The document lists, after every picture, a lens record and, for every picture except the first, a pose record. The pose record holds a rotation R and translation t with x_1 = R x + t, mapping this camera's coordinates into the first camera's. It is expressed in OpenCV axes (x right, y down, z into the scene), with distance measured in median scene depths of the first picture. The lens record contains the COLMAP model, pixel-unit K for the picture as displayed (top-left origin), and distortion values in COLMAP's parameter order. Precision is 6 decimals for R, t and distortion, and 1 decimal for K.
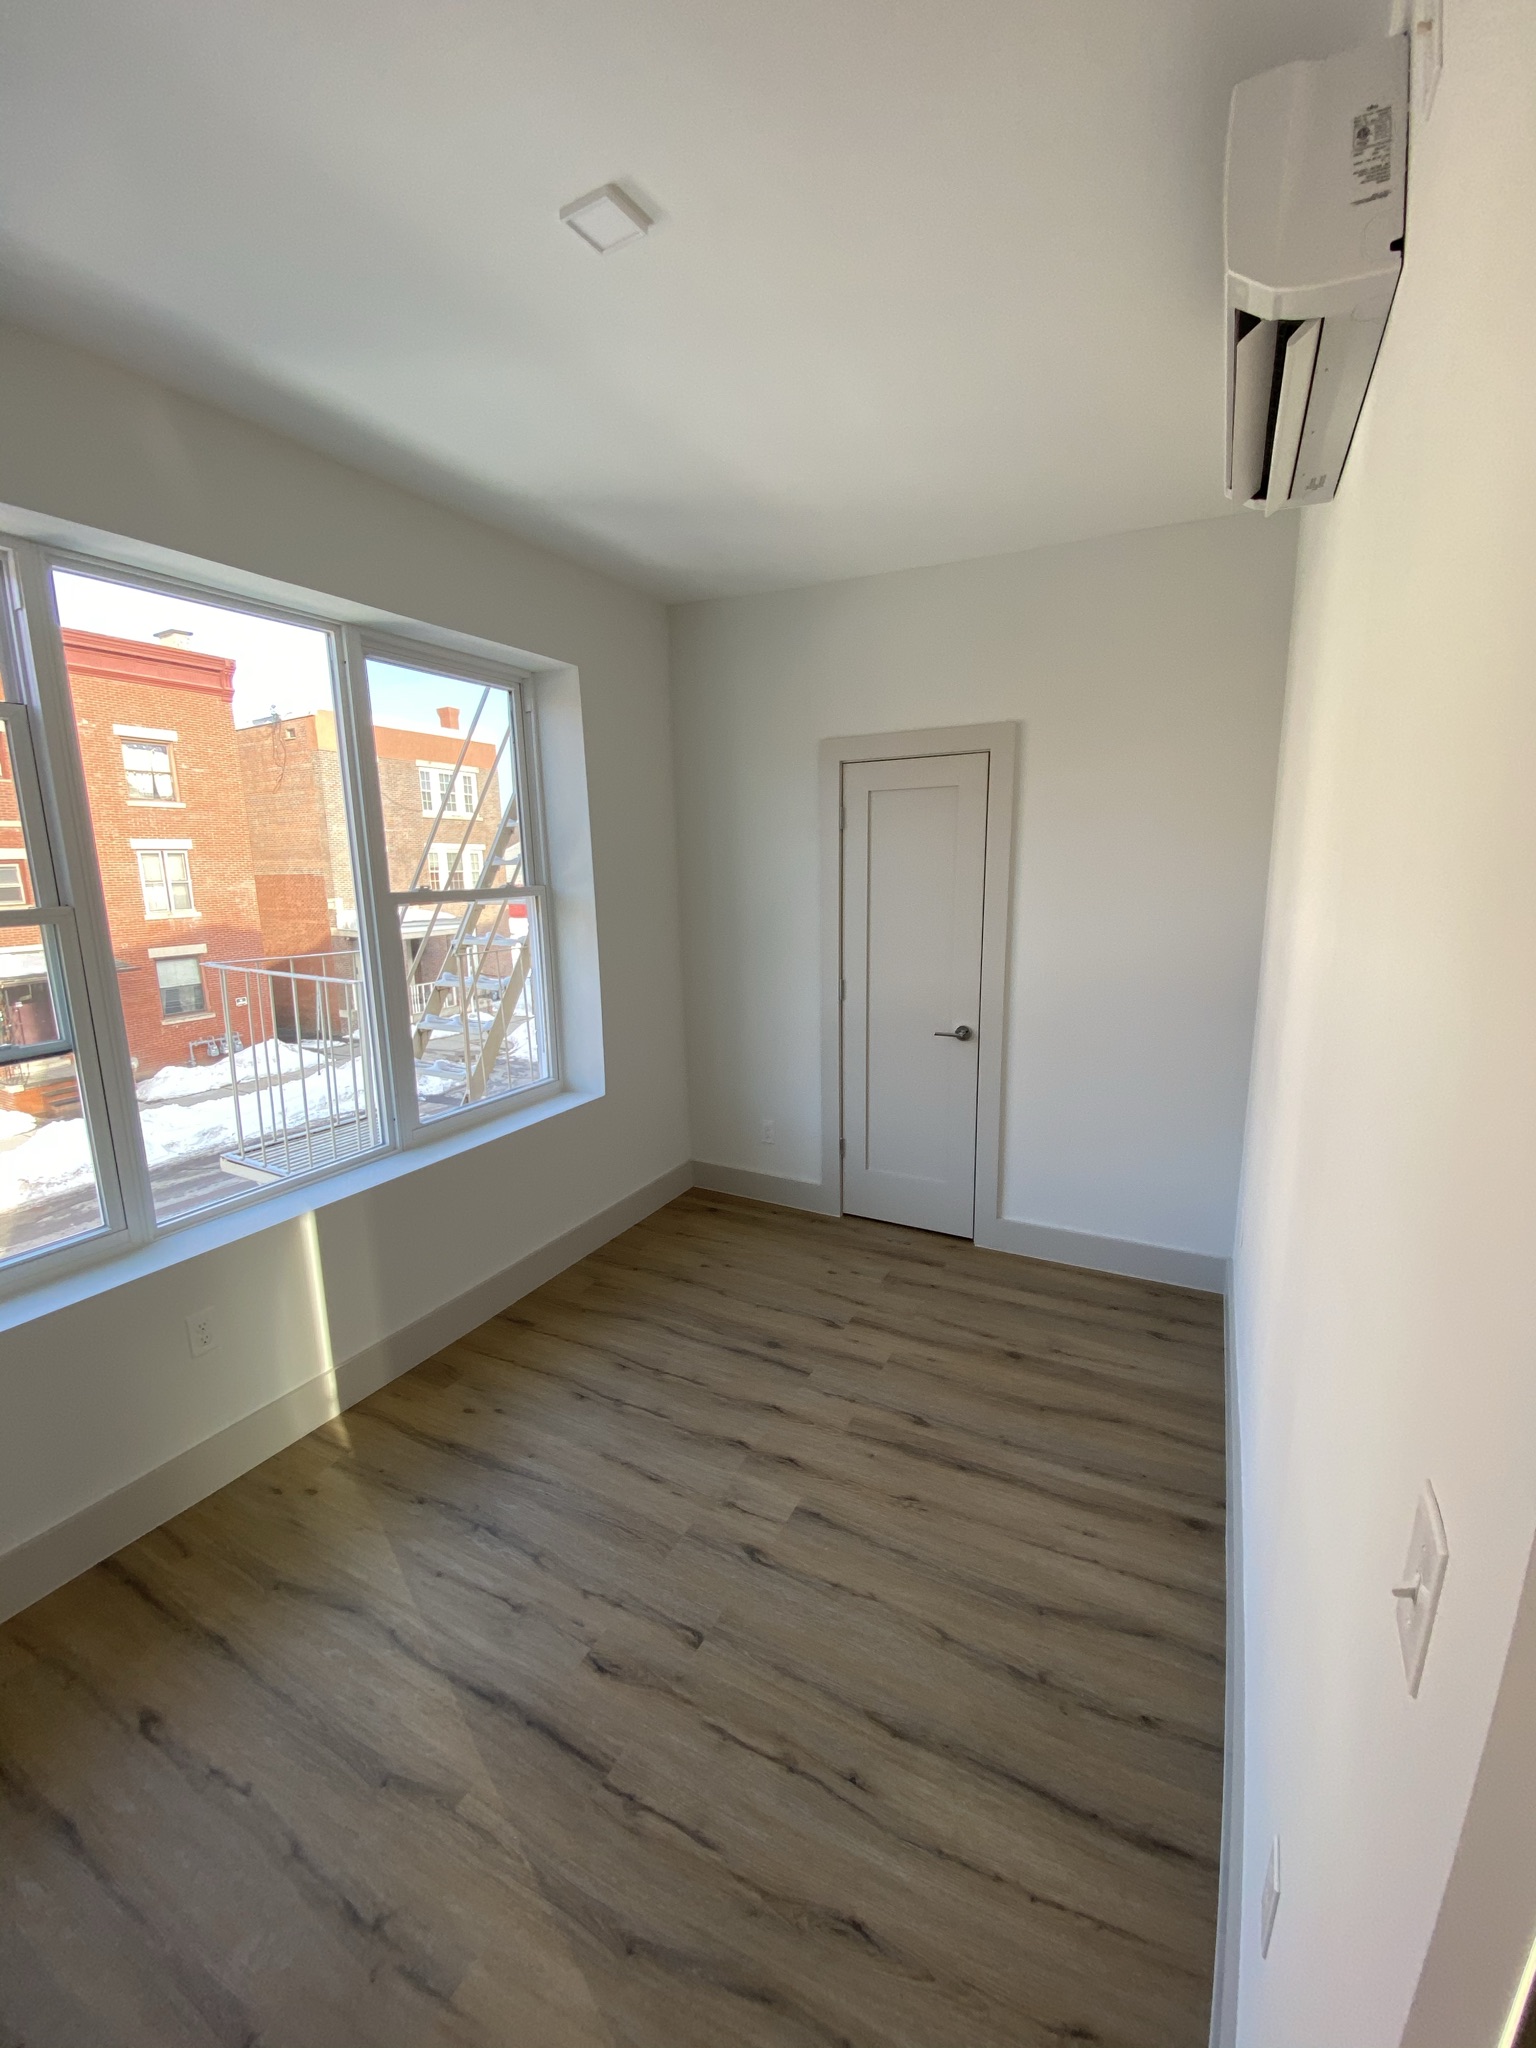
lens RADIAL K [[817.2, 0, 770.6], [0, 817.2, 1015.0], [0, 0, 1]] dist [0.030850, -0.031425]
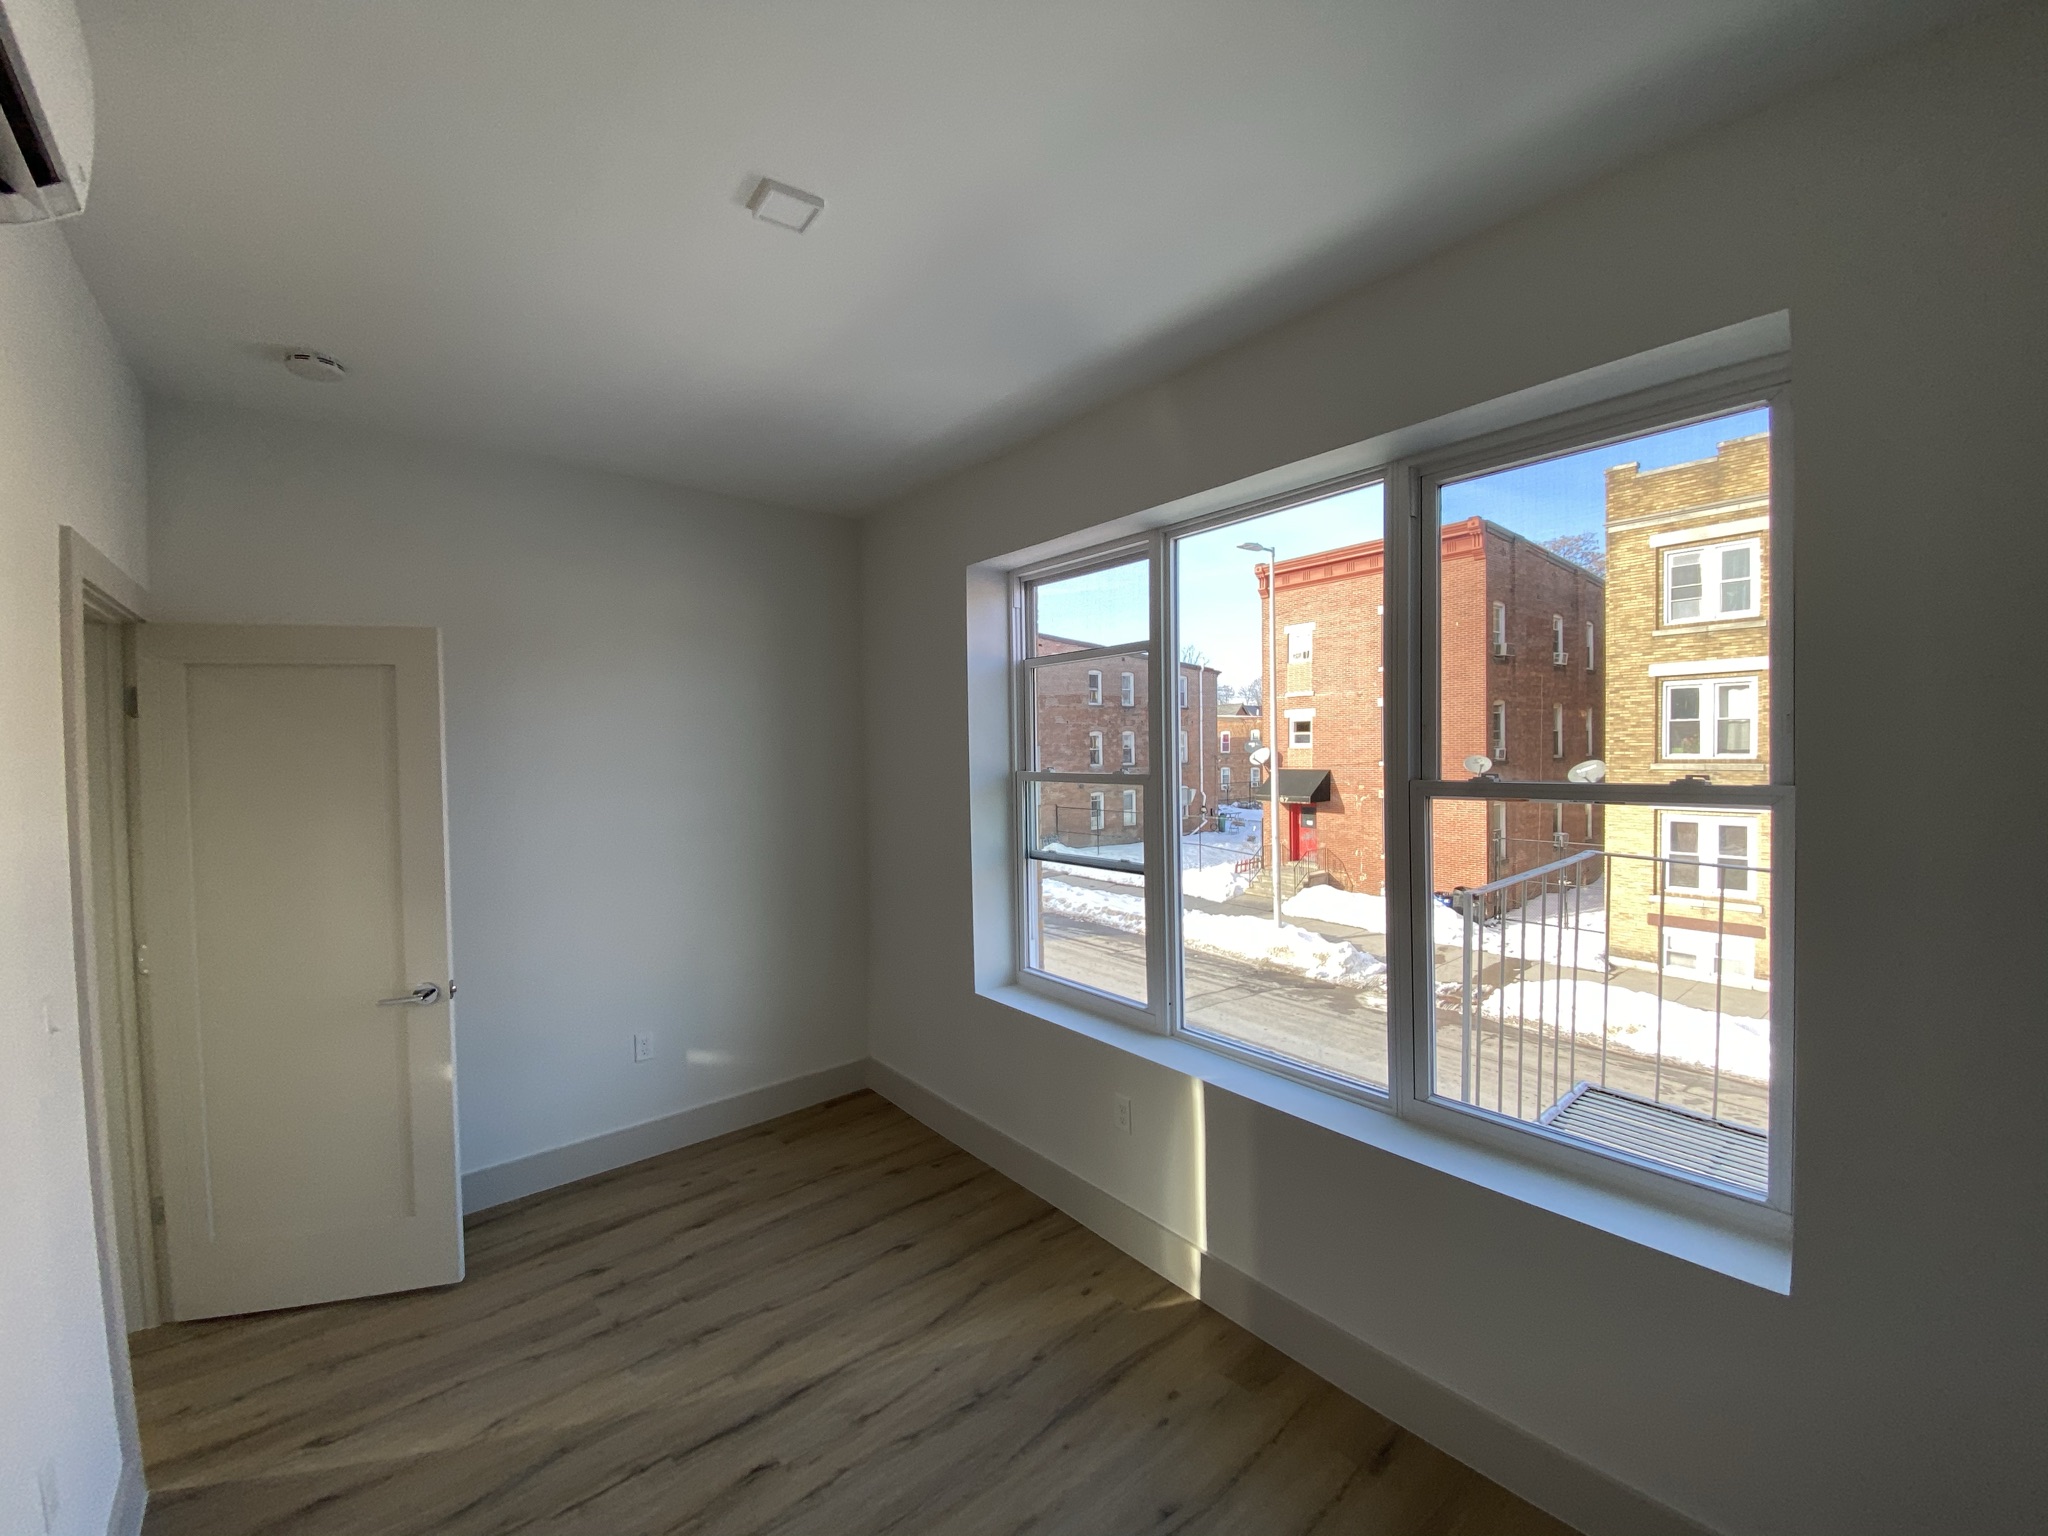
lens RADIAL K [[817.2, 0, 1024.0], [0, 817.2, 768.0], [0, 0, 1]] dist [0.030850, -0.031425]
pose [[-0.376375, 0.050970, -0.925064, 0.456910], [-0.144024, 0.983128, 0.112767, -0.231855], [0.915205, 0.175674, -0.362684, 1.112954]]
